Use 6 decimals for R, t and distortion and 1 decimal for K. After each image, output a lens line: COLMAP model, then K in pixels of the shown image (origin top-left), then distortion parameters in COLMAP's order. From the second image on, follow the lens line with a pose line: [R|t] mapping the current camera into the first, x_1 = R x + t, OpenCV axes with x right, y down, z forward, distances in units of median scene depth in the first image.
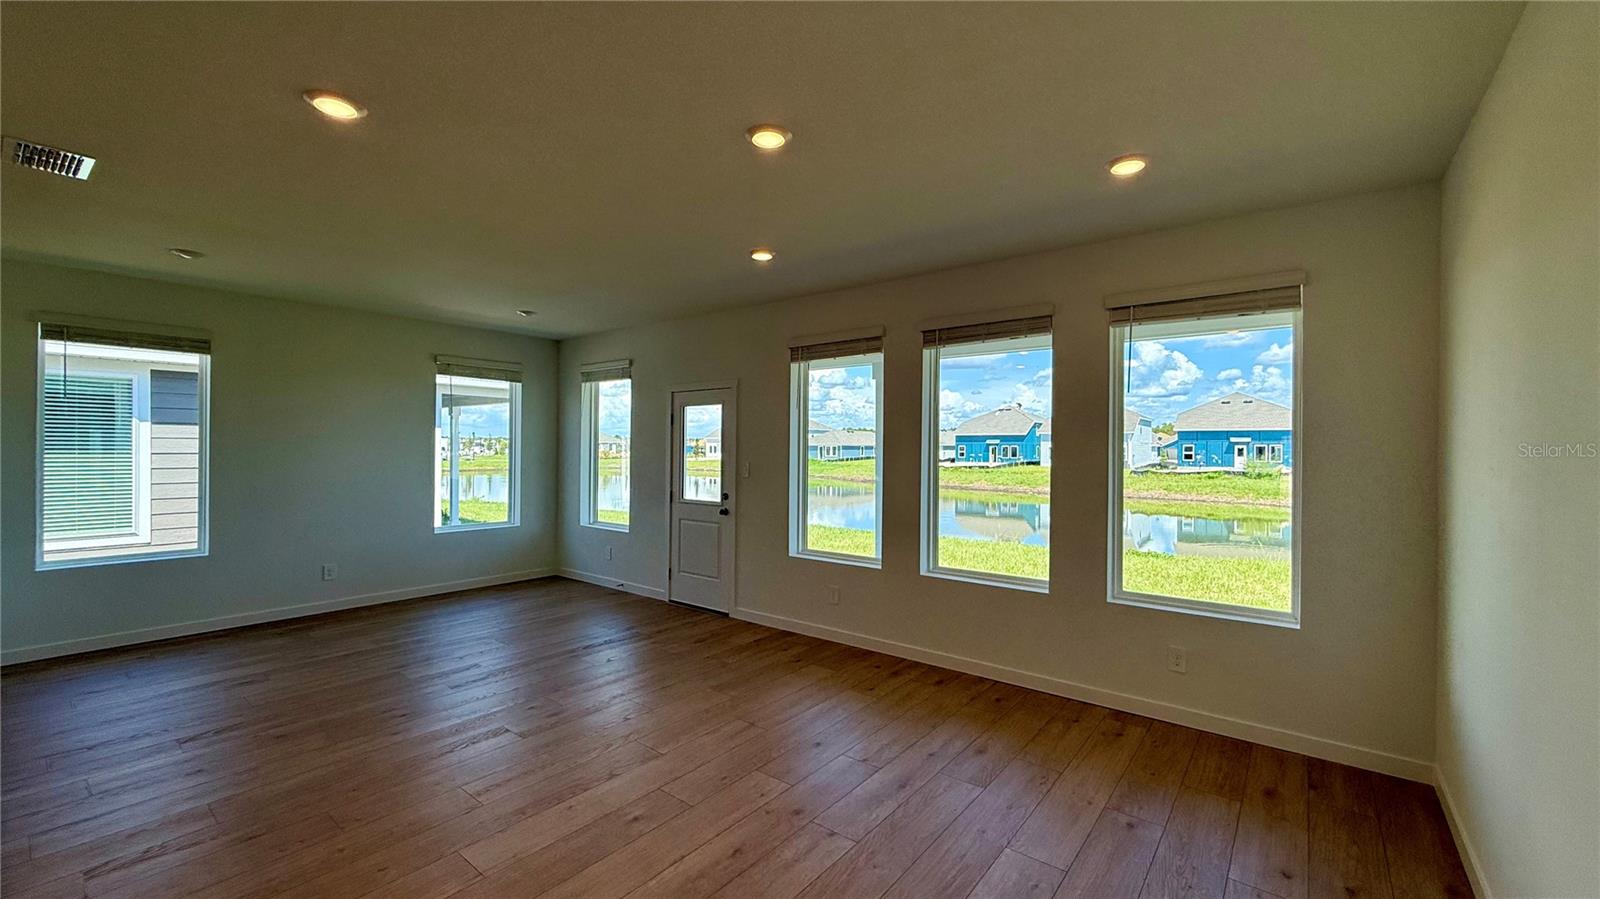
lens RADIAL K [[636.6, 0, 793.5], [0, 636.6, 450.4], [0, 0, 1]] dist [0.001675, 0.001473]
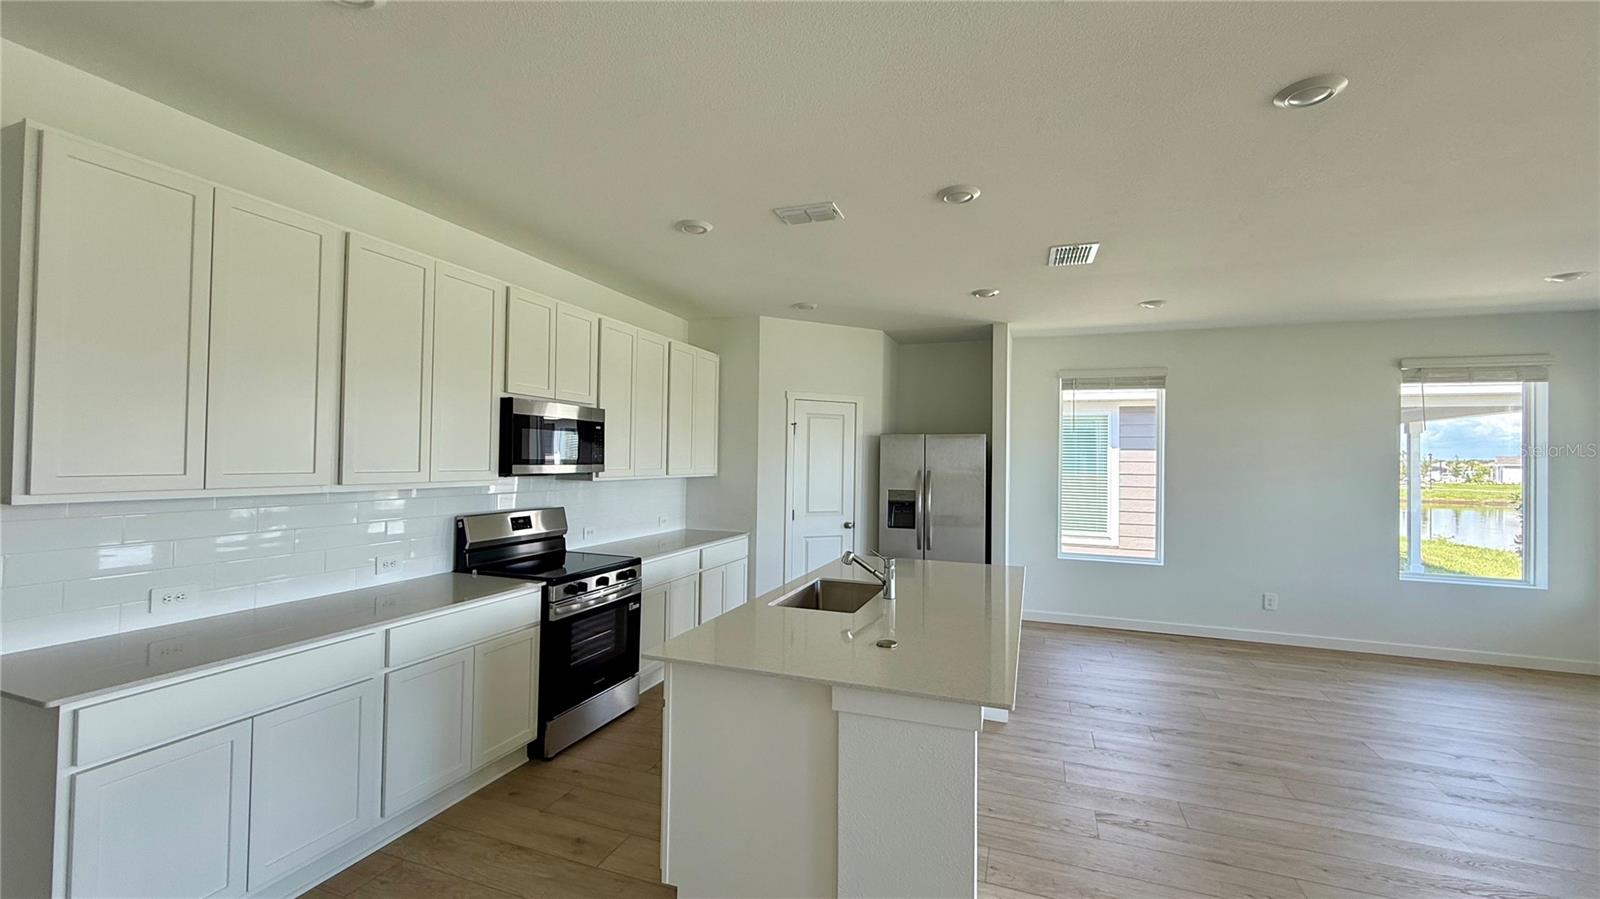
lens RADIAL K [[636.6, 0, 802.2], [0, 636.6, 452.9], [0, 0, 1]] dist [0.001675, 0.001473]
pose [[0.326039, -0.013236, -0.945264, -0.052572], [-0.016998, 0.999658, -0.019861, -0.001719], [0.945203, 0.022543, 0.325703, 0.020153]]
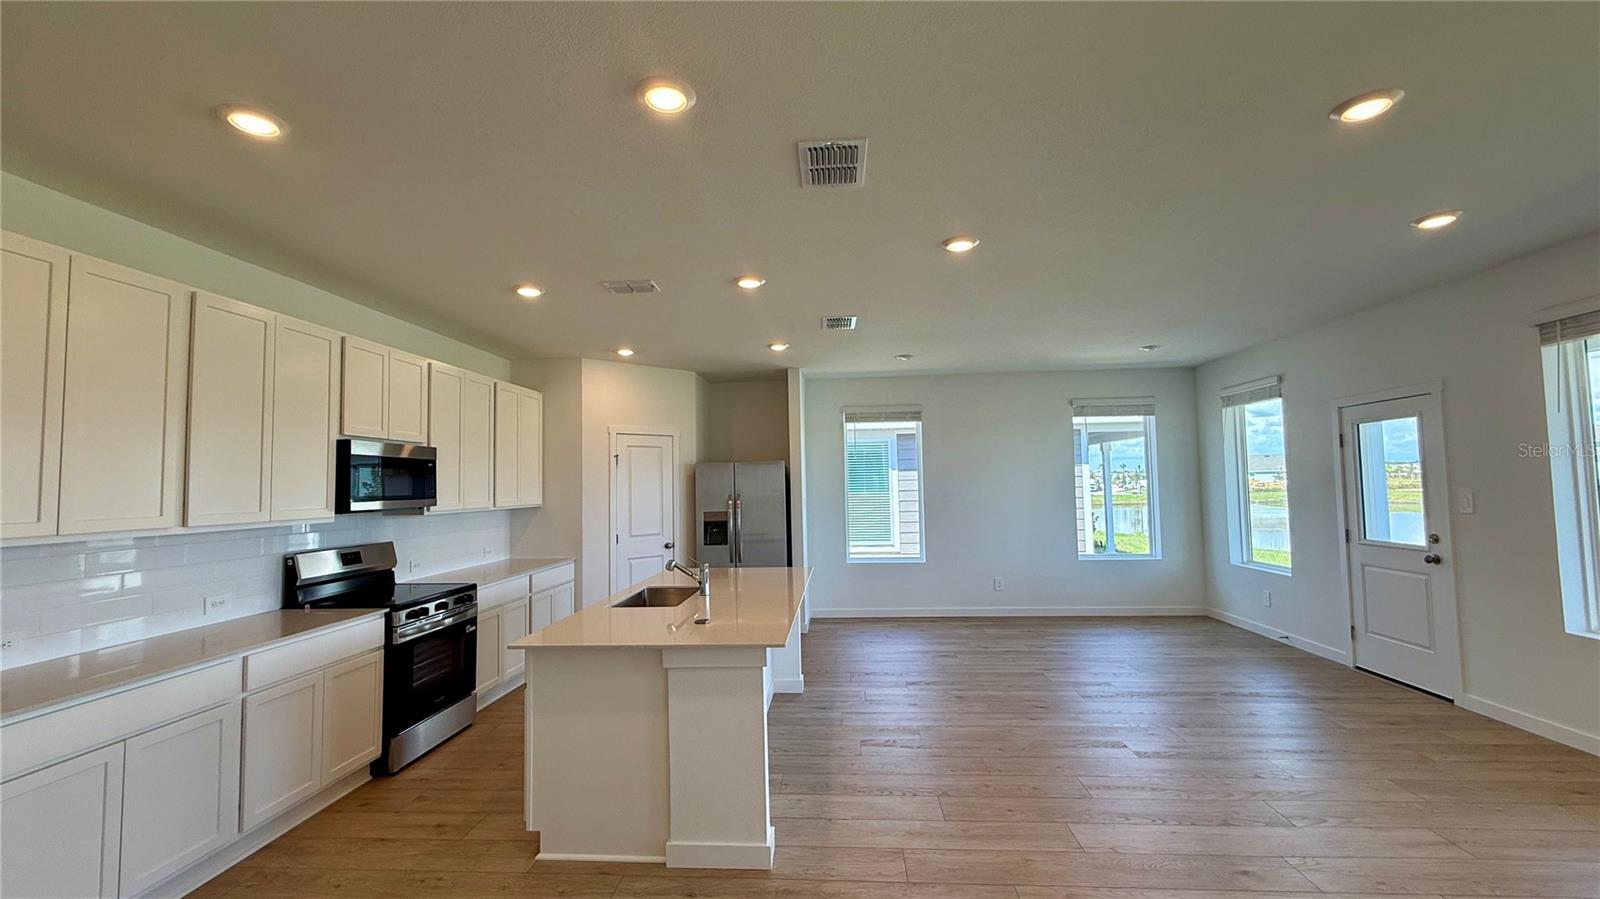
lens RADIAL K [[636.6, 0, 794.9], [0, 636.6, 450.2], [0, 0, 1]] dist [0.001675, 0.001473]
pose [[0.568985, -0.065178, -0.819761, 0.093768], [0.021482, 0.997692, -0.064415, 0.001135], [0.822067, 0.019041, 0.569072, -0.047672]]
